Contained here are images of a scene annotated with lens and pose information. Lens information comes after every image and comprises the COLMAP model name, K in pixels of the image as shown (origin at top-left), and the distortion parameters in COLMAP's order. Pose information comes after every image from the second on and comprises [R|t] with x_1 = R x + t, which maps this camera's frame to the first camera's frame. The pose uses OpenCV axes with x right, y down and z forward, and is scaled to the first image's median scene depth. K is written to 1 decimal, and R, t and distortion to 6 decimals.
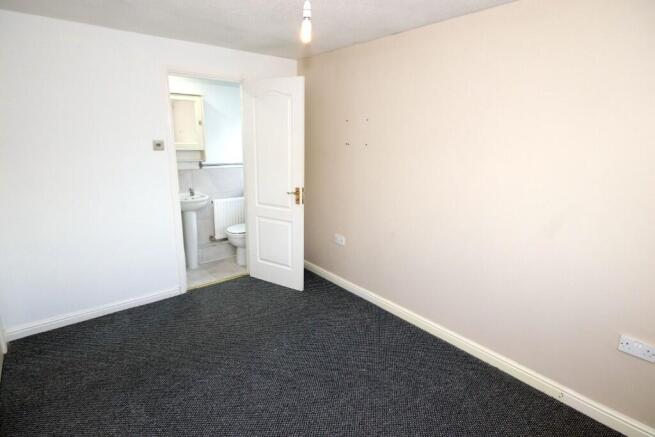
lens RADIAL K [[342.4, 0, 326.3], [0, 342.4, 218.8], [0, 0, 1]] dist [-0.002166, -0.000076]
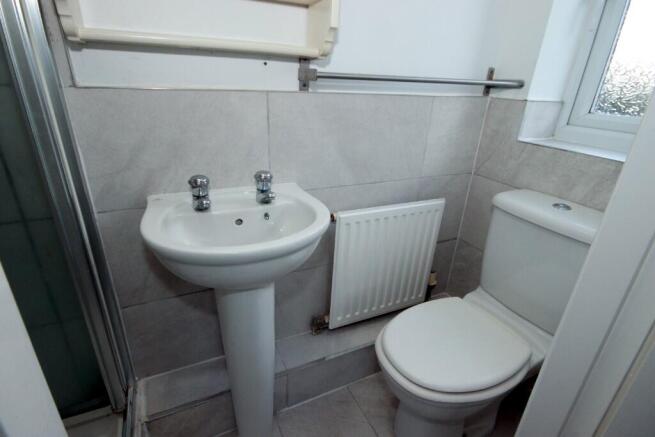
lens RADIAL K [[342.4, 0, 327.2], [0, 342.4, 217.7], [0, 0, 1]] dist [-0.002166, -0.000076]
pose [[0.971089, 0.120359, -0.206154, -0.292280], [-0.081287, 0.978705, 0.188492, -0.108153], [0.224450, -0.166284, 0.960194, 0.762413]]
